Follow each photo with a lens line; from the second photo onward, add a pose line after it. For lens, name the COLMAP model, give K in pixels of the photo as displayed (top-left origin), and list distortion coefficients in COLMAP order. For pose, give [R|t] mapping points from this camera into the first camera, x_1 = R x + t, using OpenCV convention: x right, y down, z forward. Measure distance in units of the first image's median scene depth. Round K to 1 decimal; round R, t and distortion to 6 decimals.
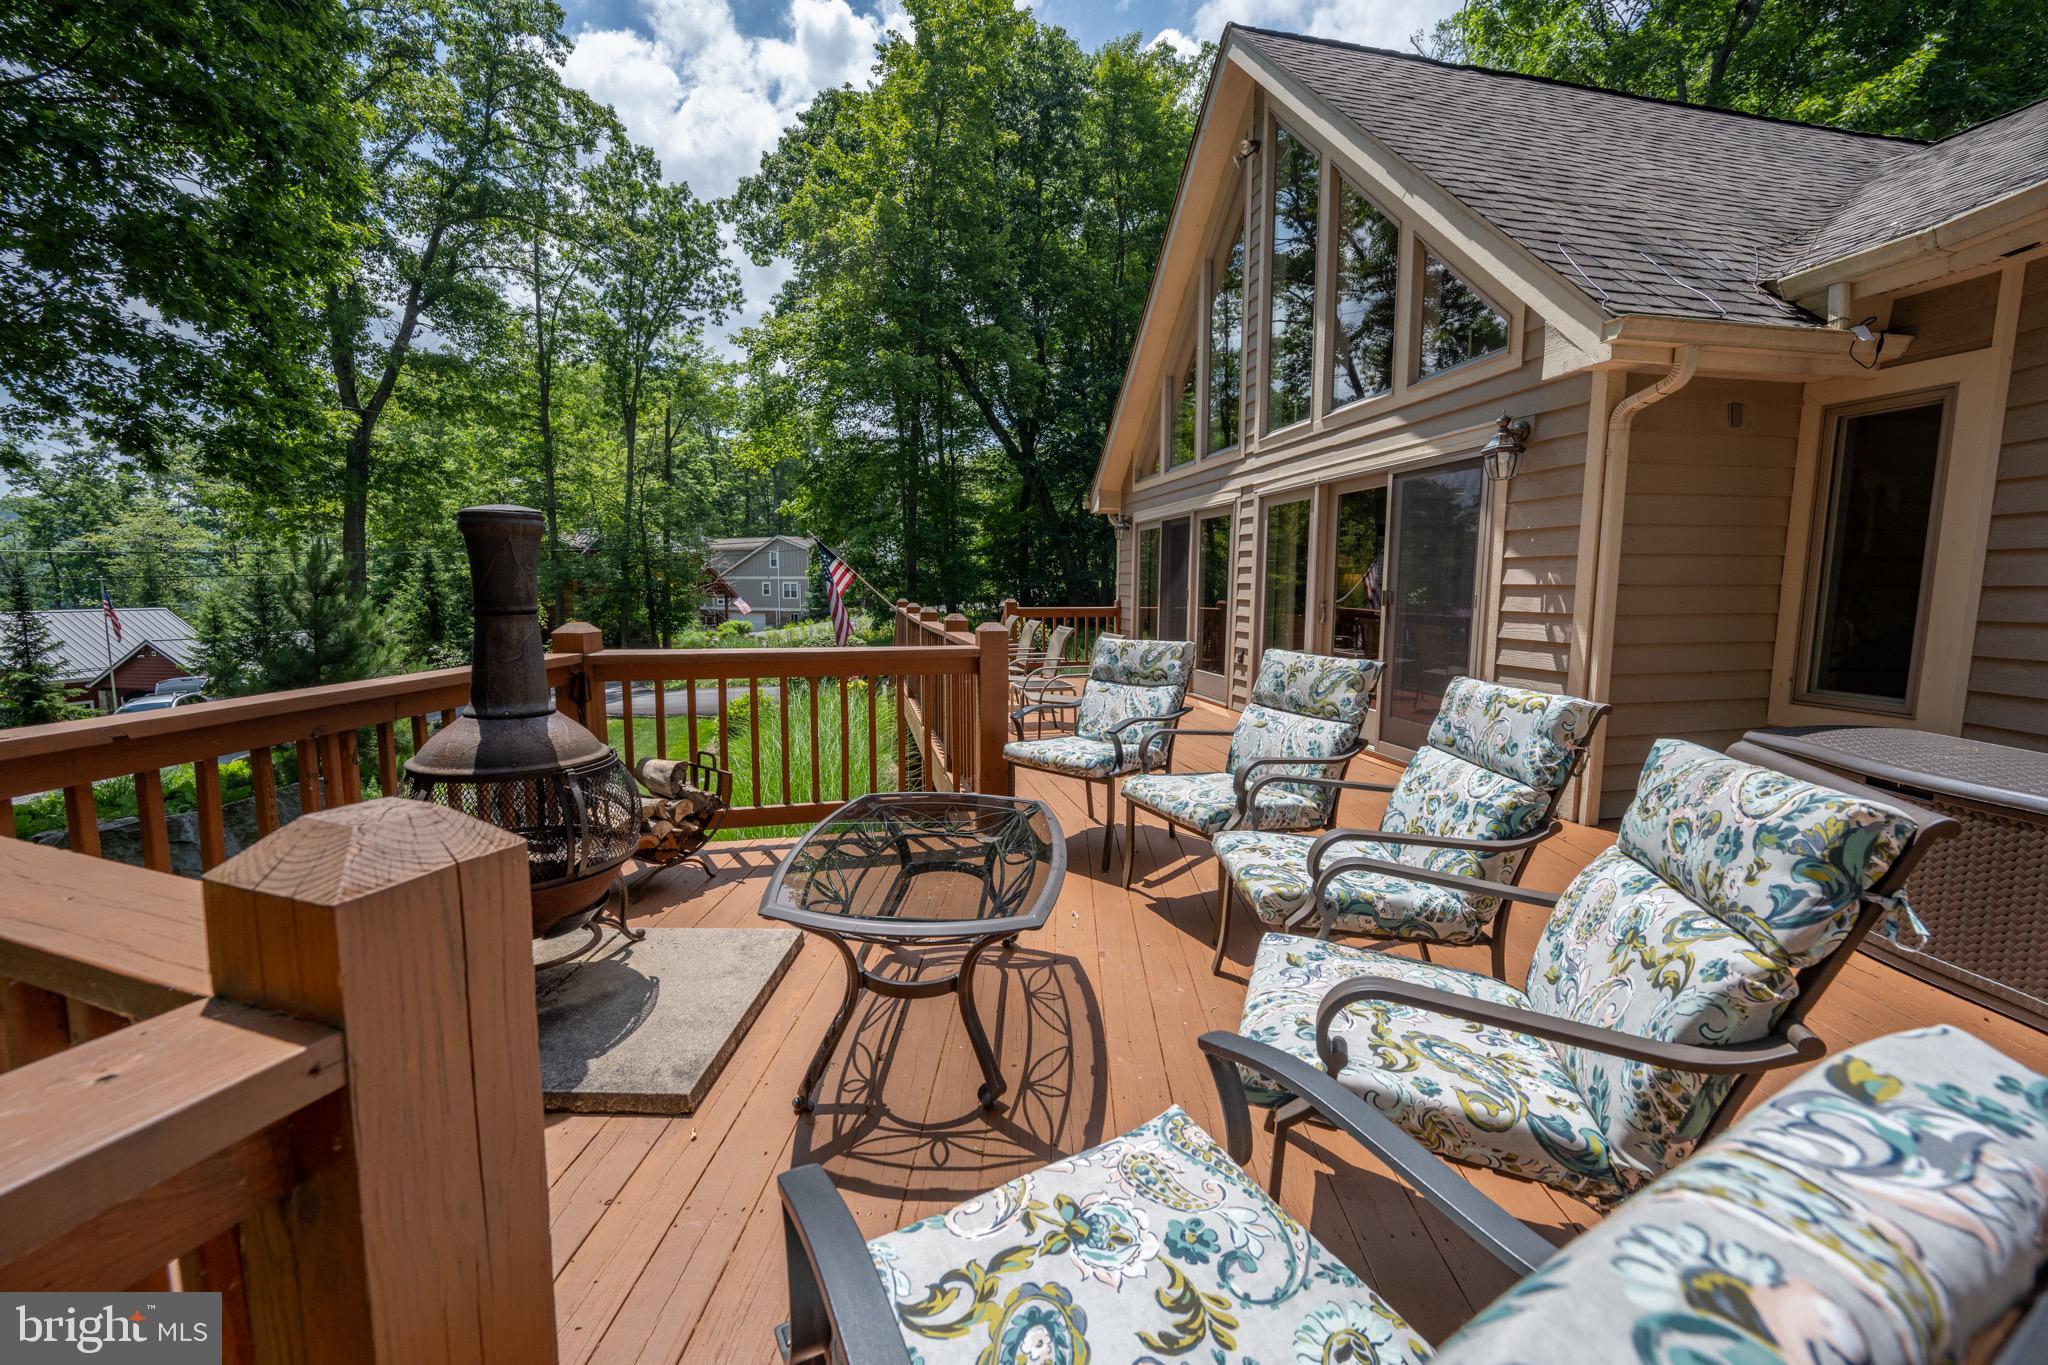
lens RADIAL K [[803.7, 0, 1029.7], [0, 803.7, 670.0], [0, 0, 1]] dist [-0.000759, 0.000399]
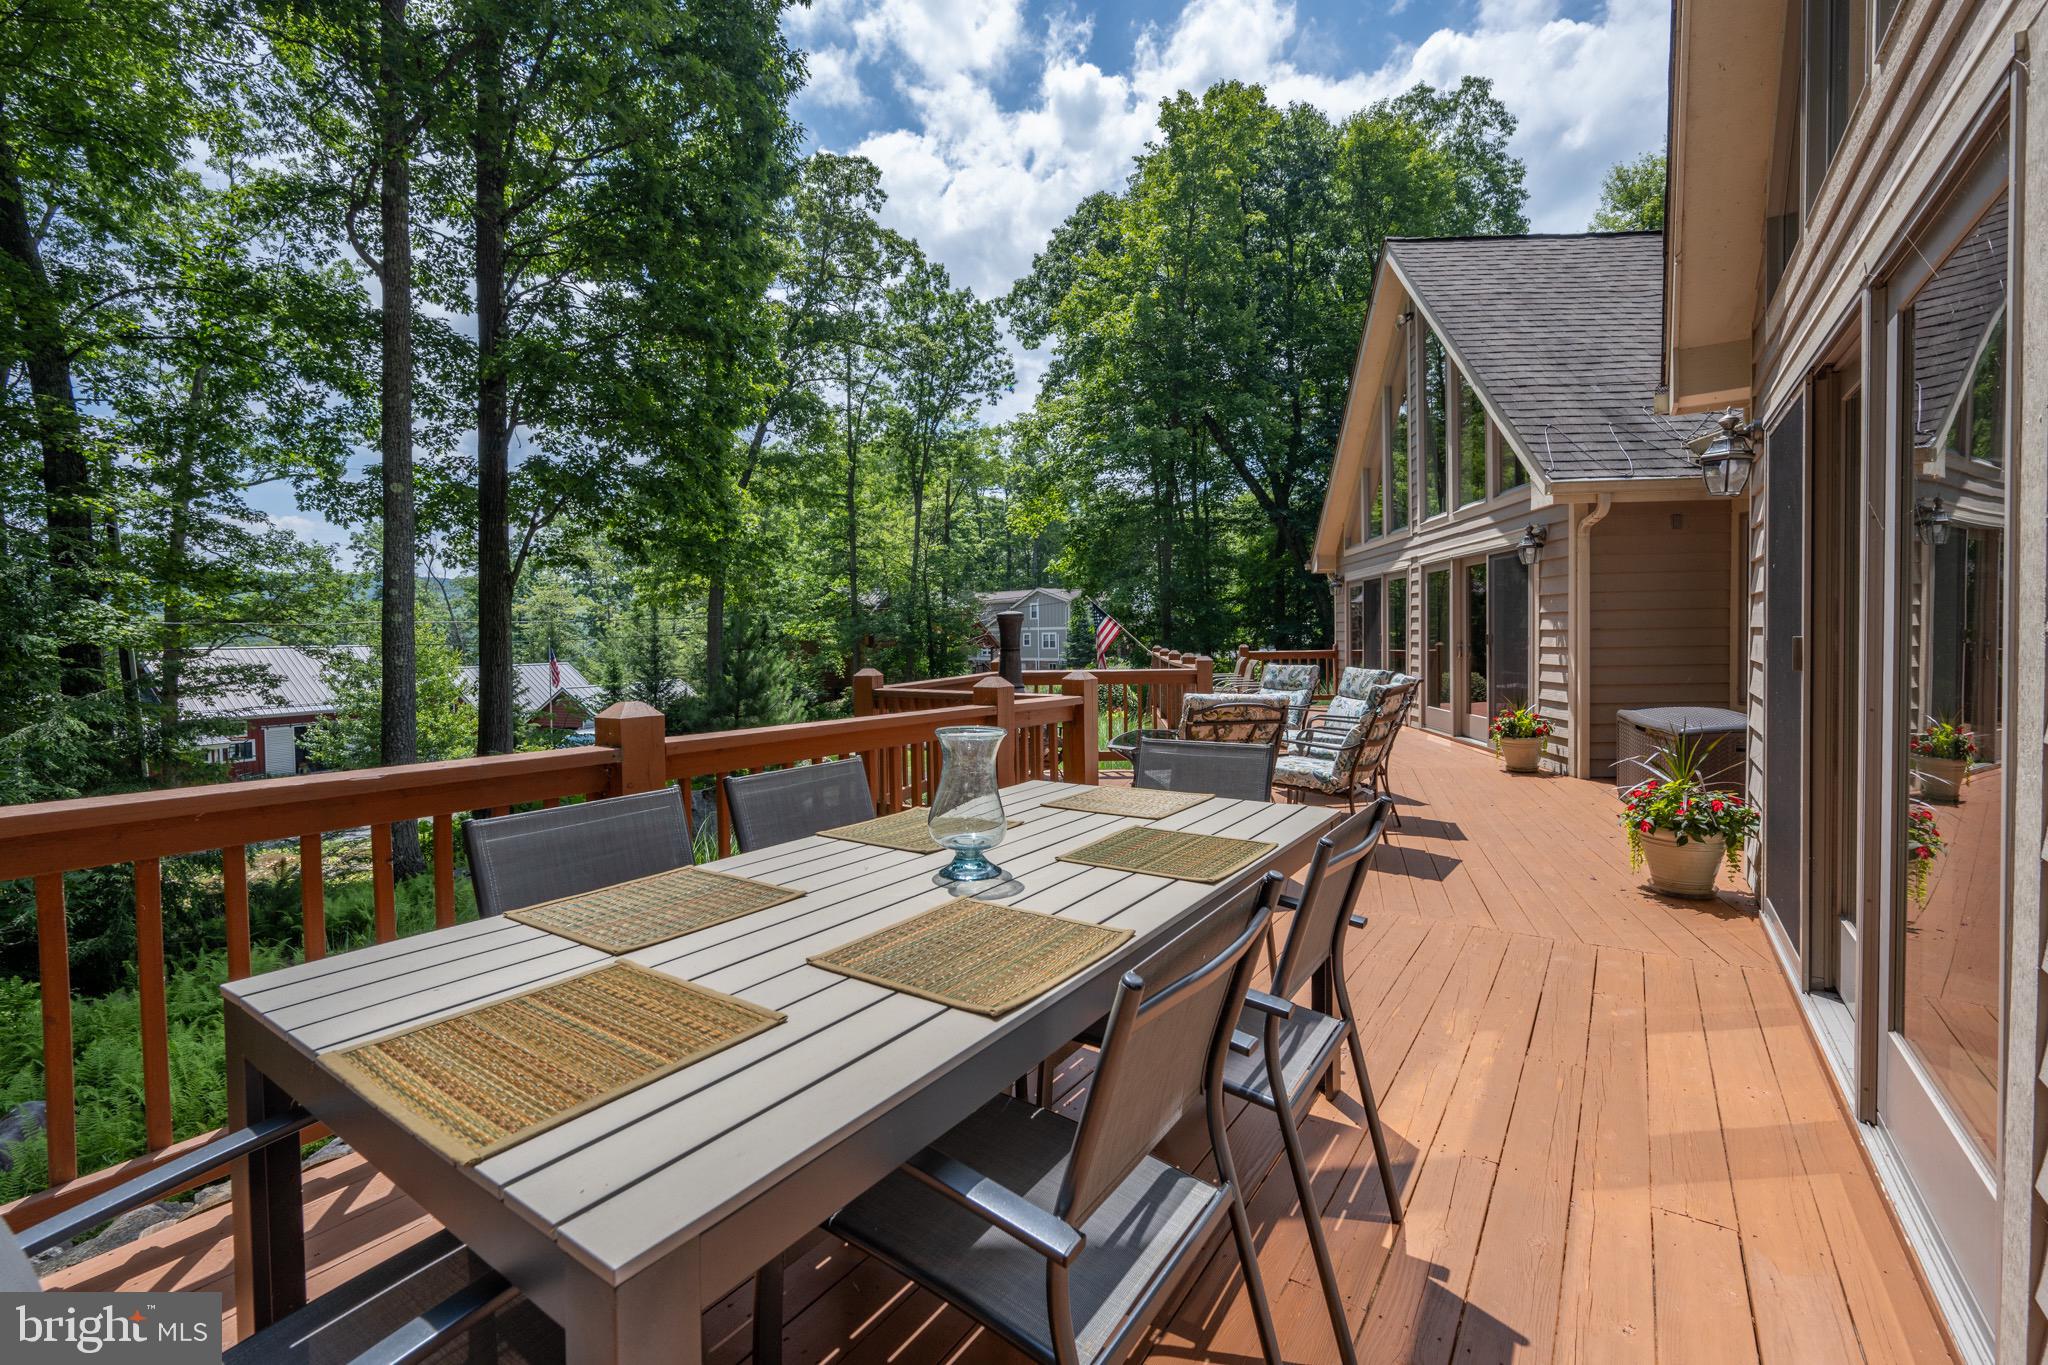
lens RADIAL K [[888.4, 0, 1034.9], [0, 888.4, 641.8], [0, 0, 1]] dist [-0.002634, -0.000038]
pose [[0.956781, -0.014857, -0.290430, 0.032322], [-0.012823, 0.995568, -0.093171, 0.019178], [0.290527, 0.092868, 0.952350, -0.196150]]
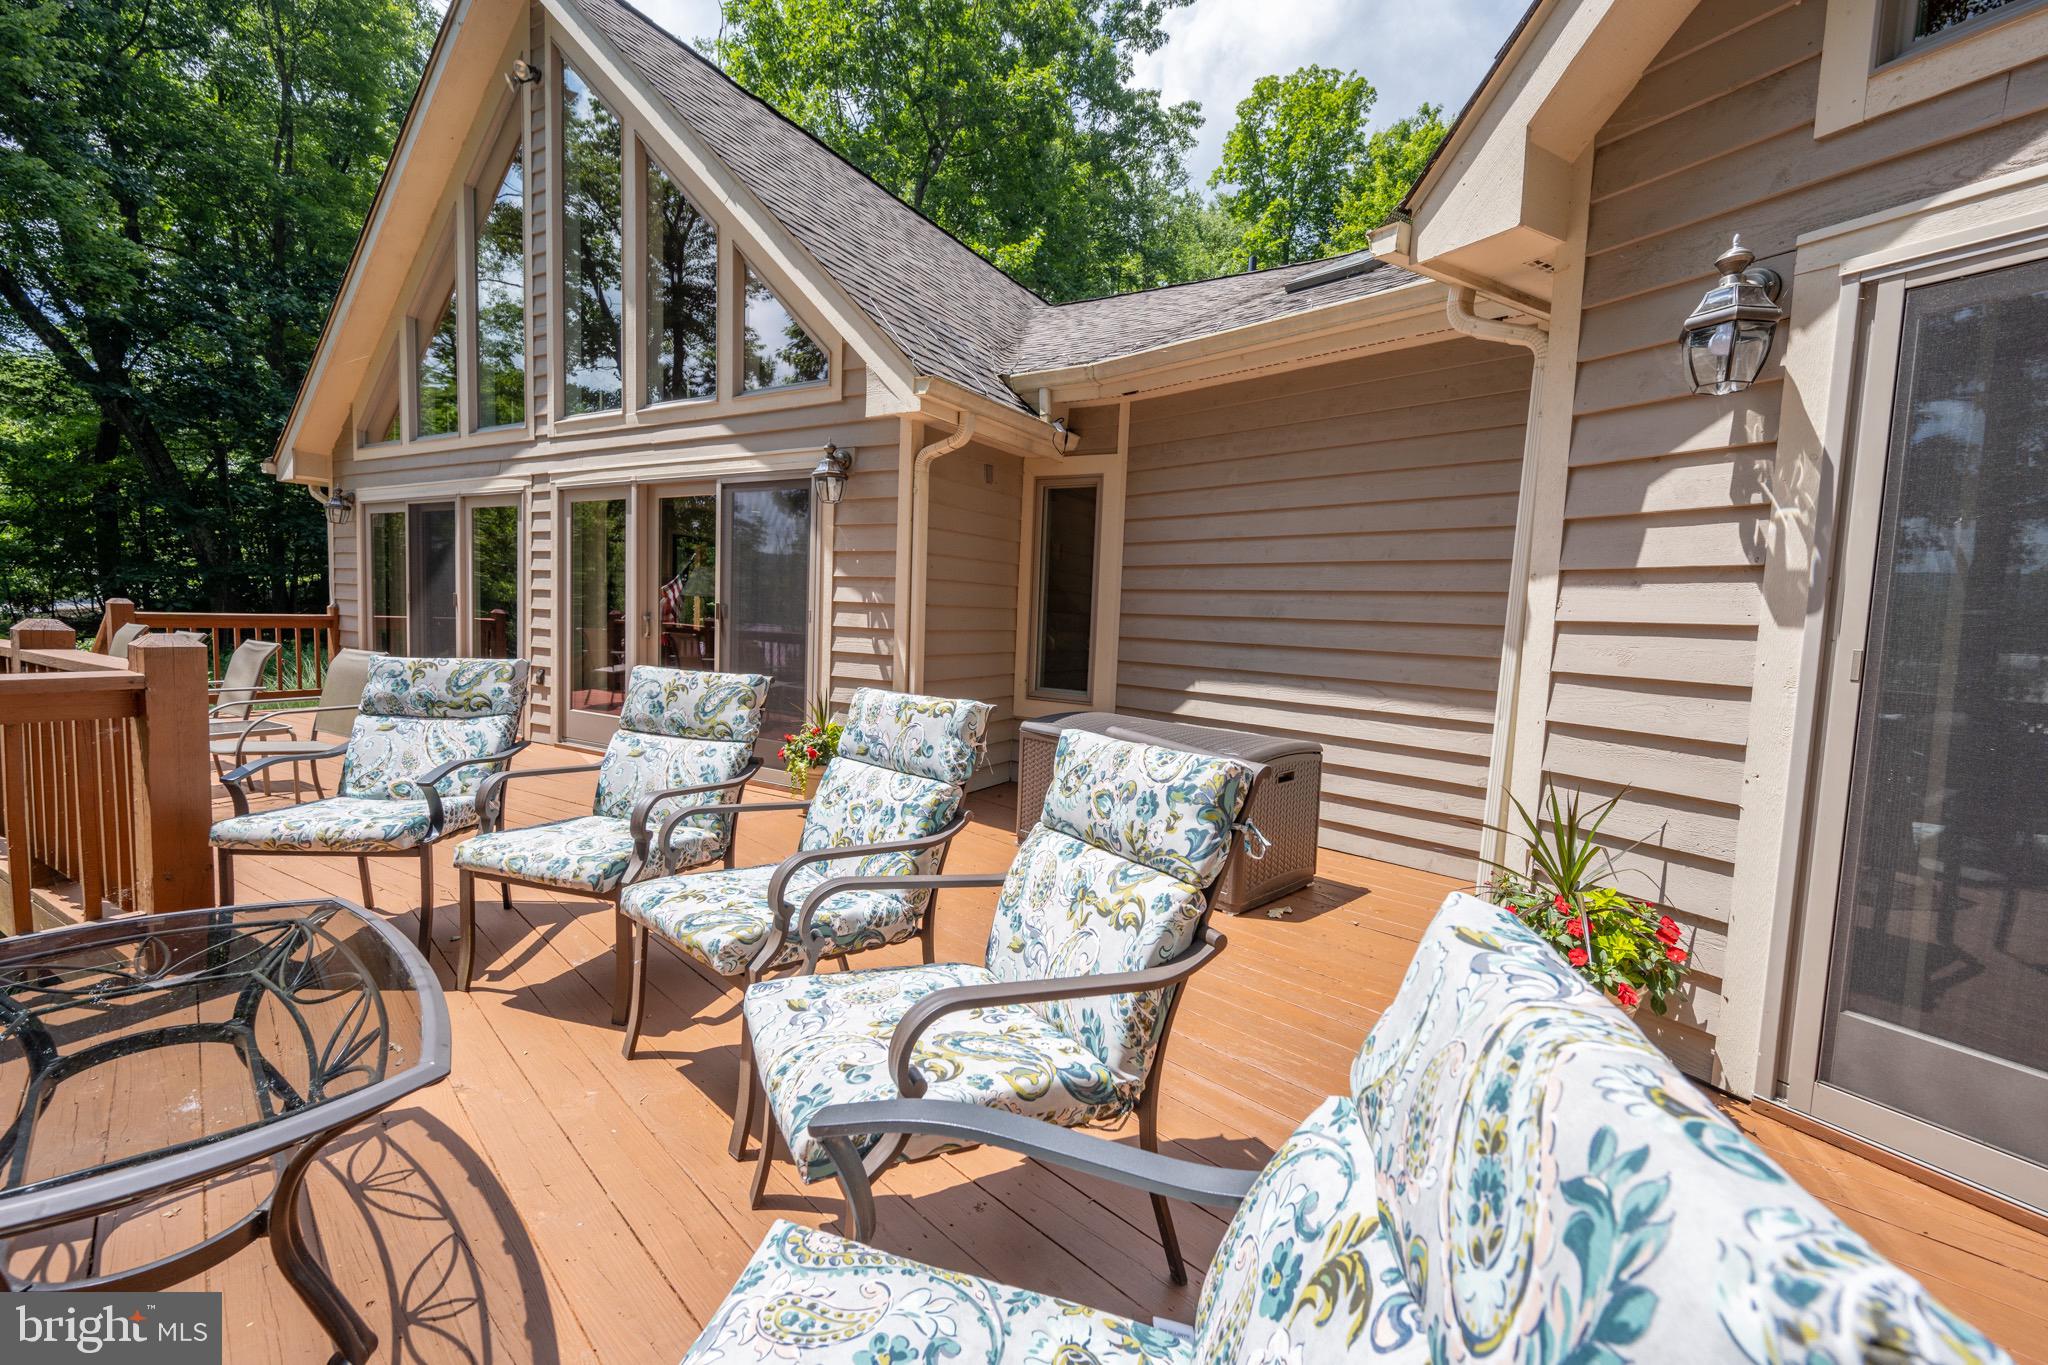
lens RADIAL K [[844.0, 0, 1020.8], [0, 844.0, 677.1], [0, 0, 1]] dist [0.001027, 0.000102]
pose [[0.680181, -0.031328, 0.732375, -0.014162], [0.040623, 0.999162, 0.005011, -0.000252], [-0.731918, 0.026343, 0.680883, 0.011926]]
